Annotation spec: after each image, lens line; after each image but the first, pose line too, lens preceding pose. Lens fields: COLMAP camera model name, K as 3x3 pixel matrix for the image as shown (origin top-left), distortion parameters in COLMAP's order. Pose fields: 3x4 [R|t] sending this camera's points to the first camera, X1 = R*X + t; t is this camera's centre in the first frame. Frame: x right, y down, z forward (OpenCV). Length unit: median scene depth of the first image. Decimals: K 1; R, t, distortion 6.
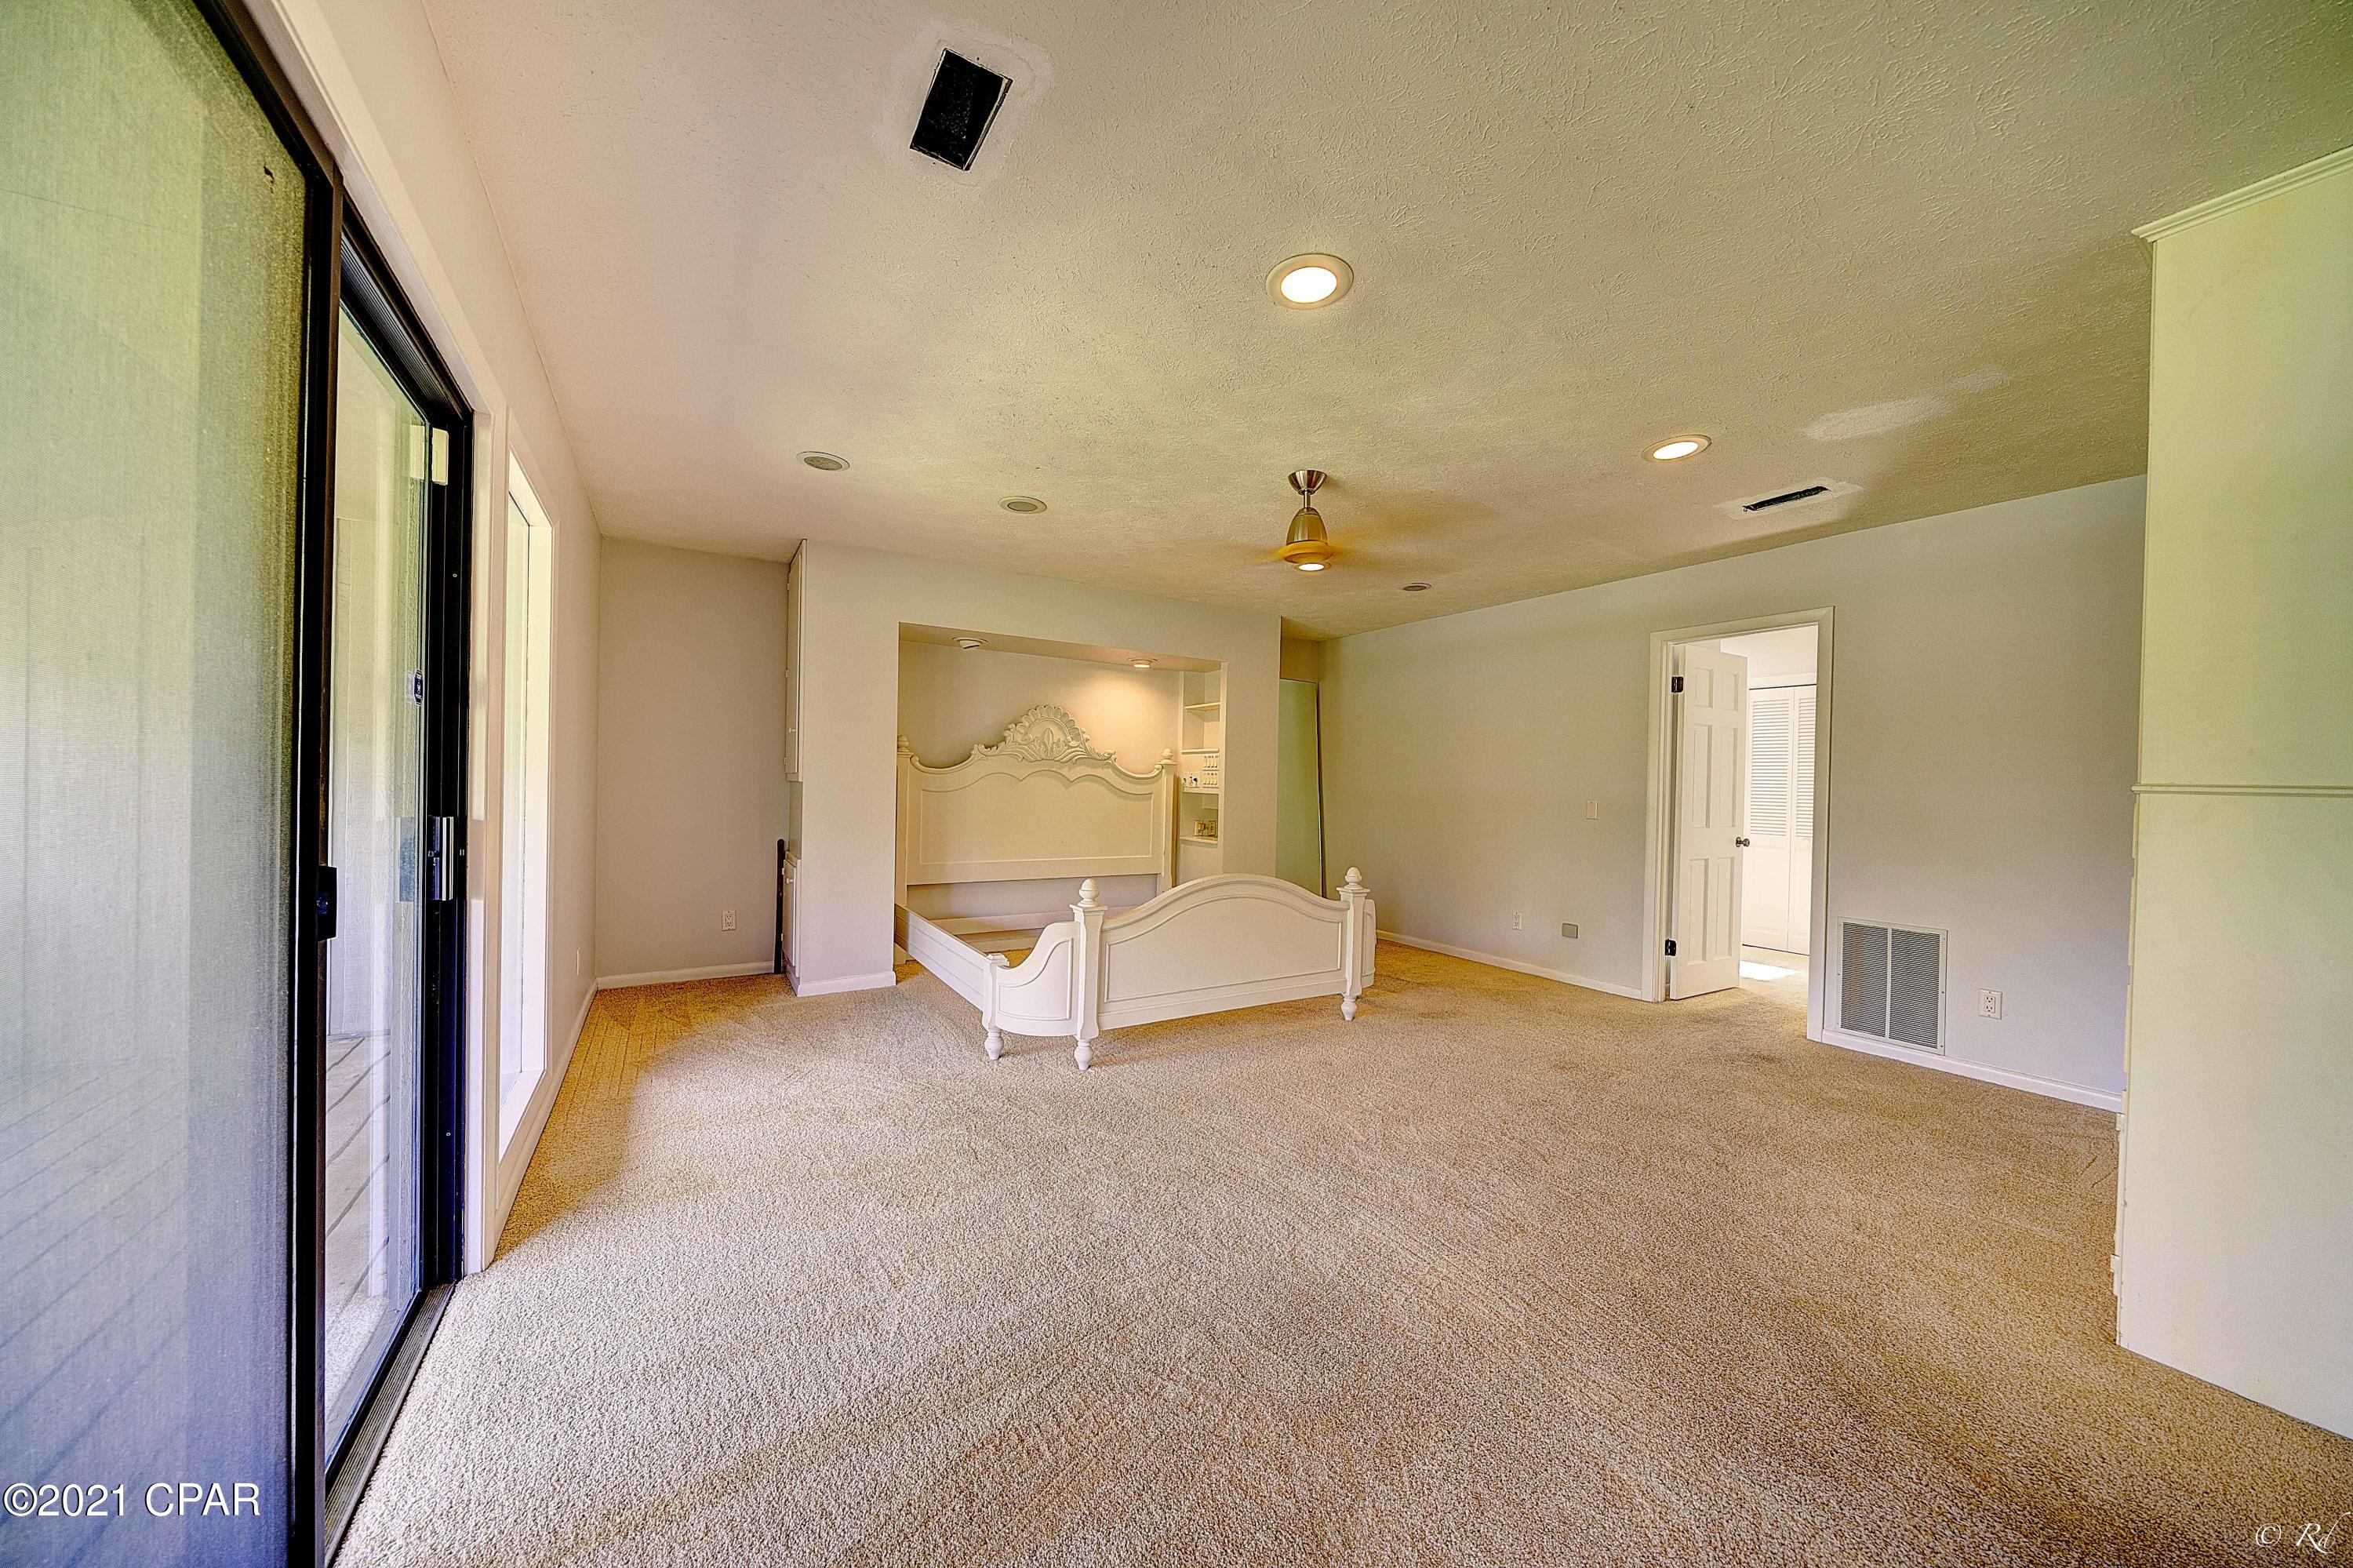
lens RADIAL K [[800.3, 0, 1173.2], [0, 800.3, 788.3], [0, 0, 1]] dist [-0.002696, 0.000047]
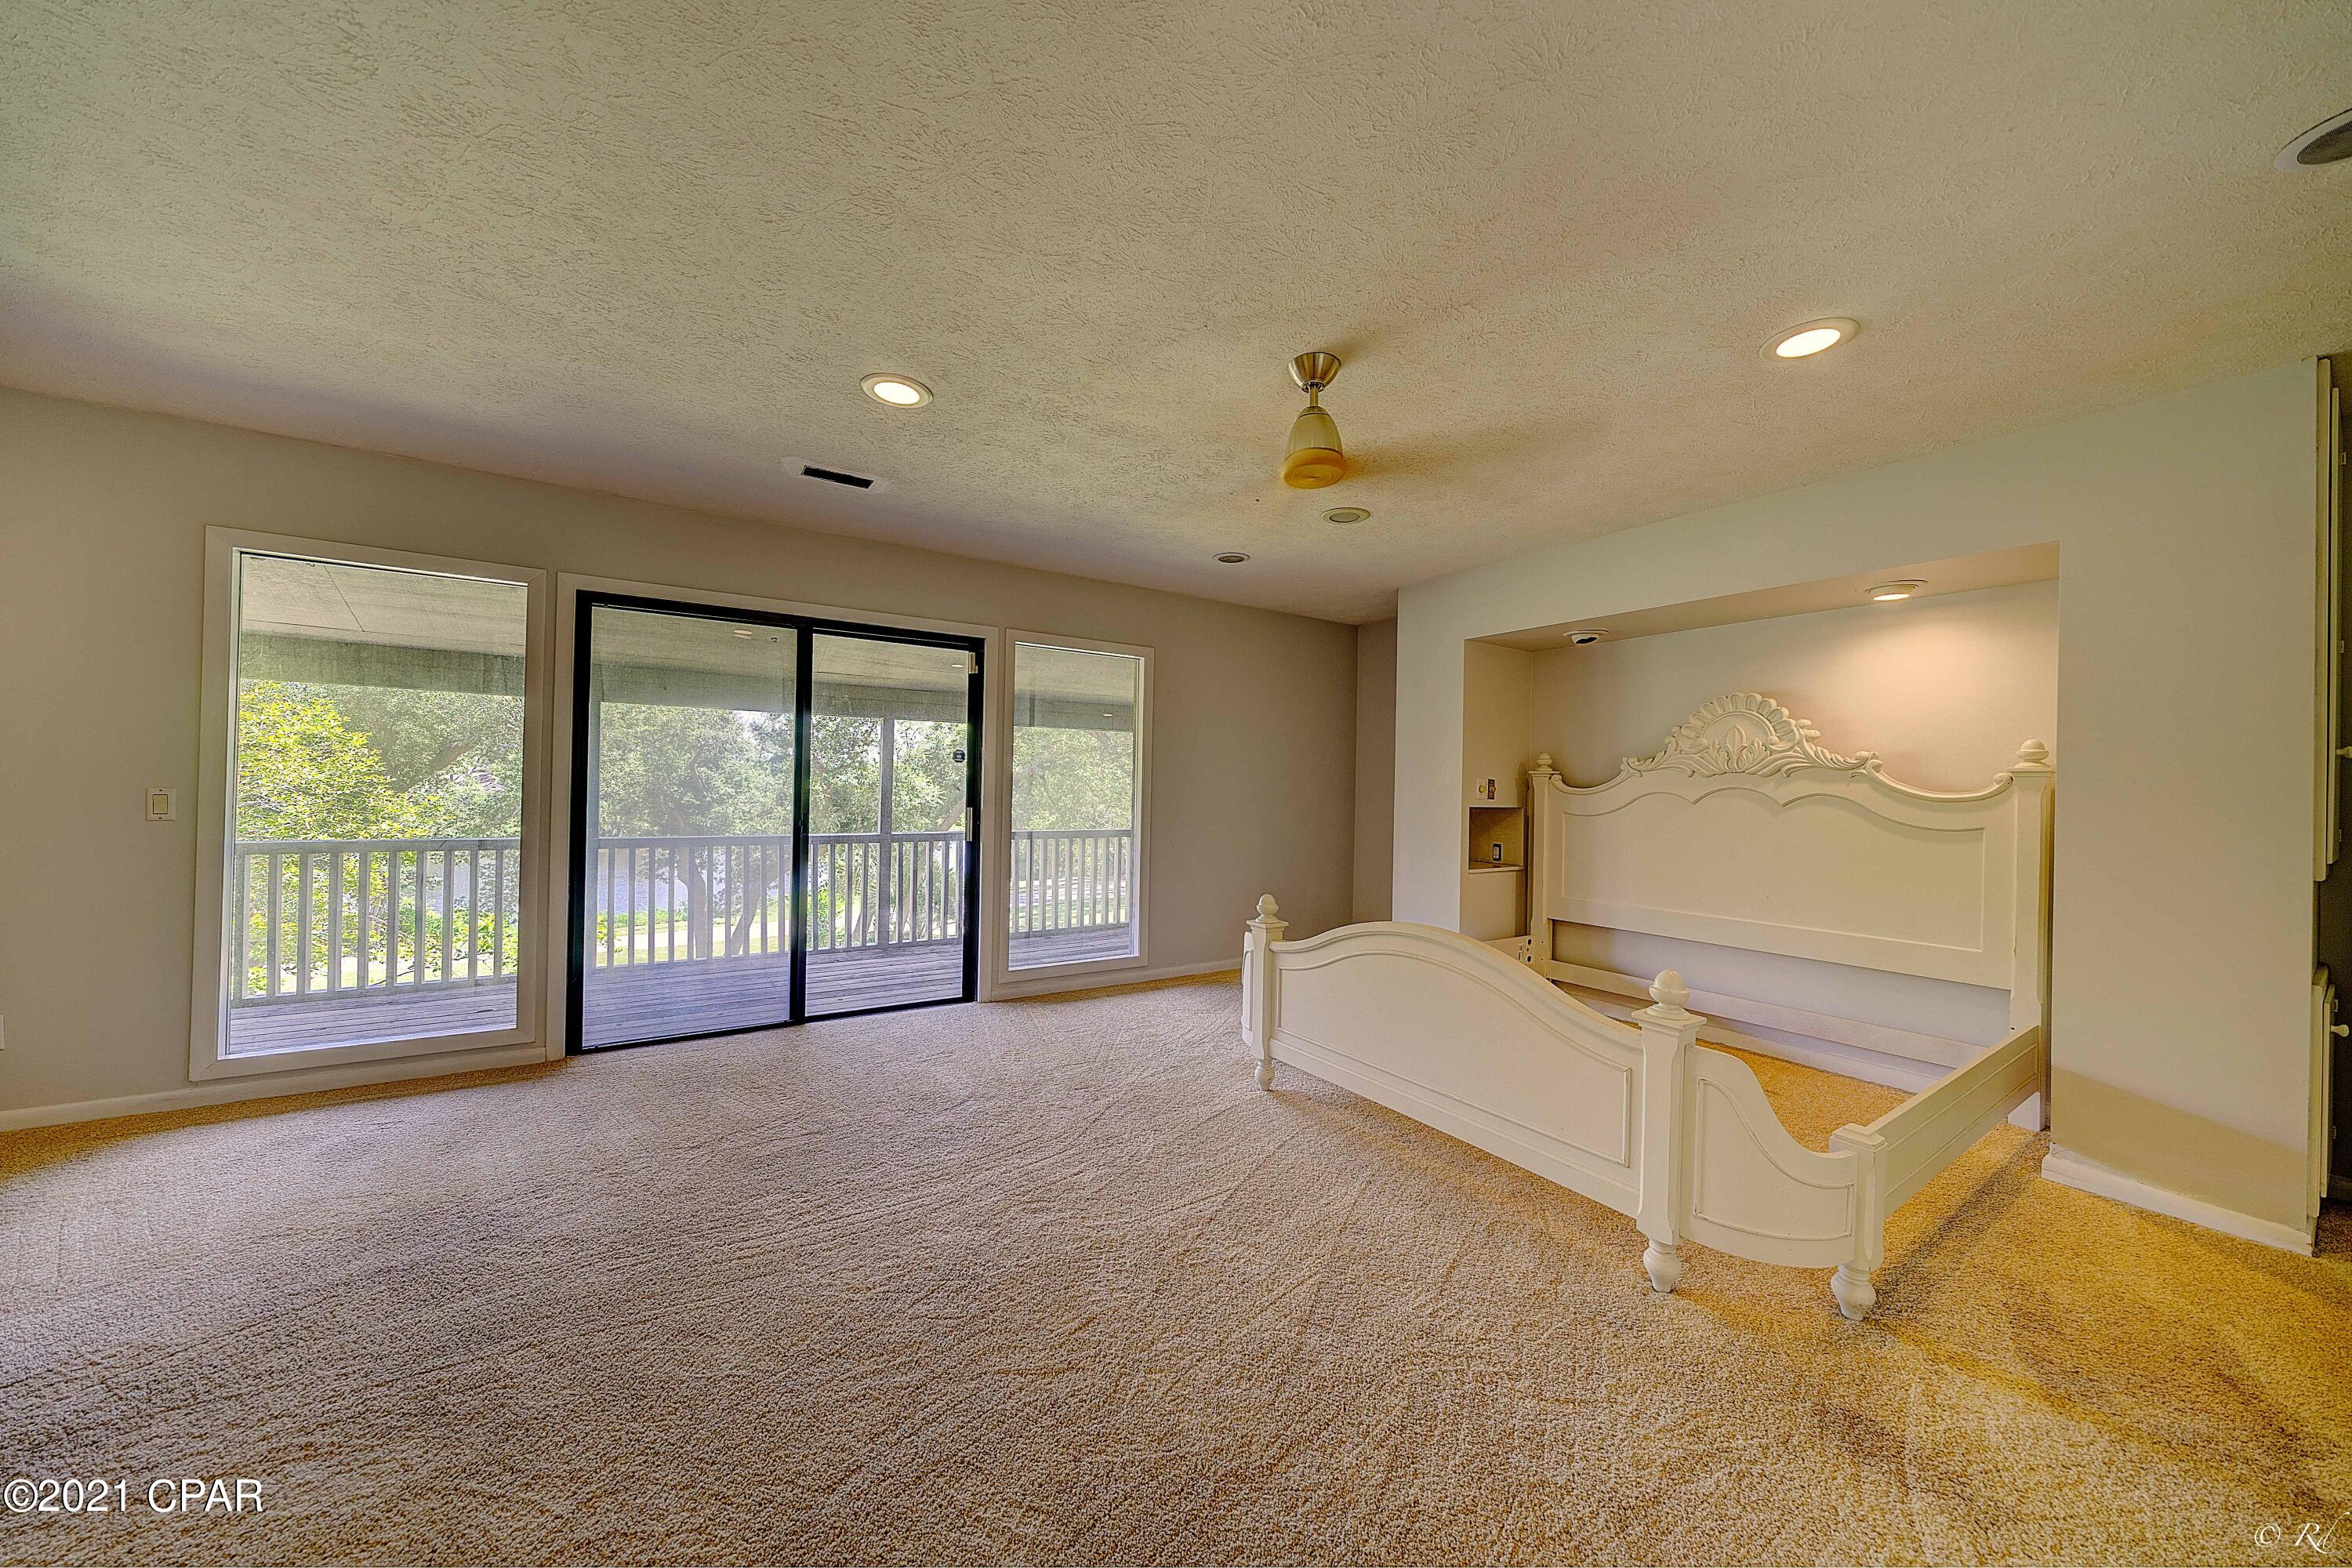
lens RADIAL K [[799.9, 0, 1172.7], [0, 799.9, 788.3], [0, 0, 1]] dist [-0.002696, 0.000047]
pose [[0.023925, -0.024466, -0.999414, 0.532608], [-0.026075, 0.999345, -0.025088, 0.007444], [0.999374, 0.026660, 0.023271, 0.528803]]
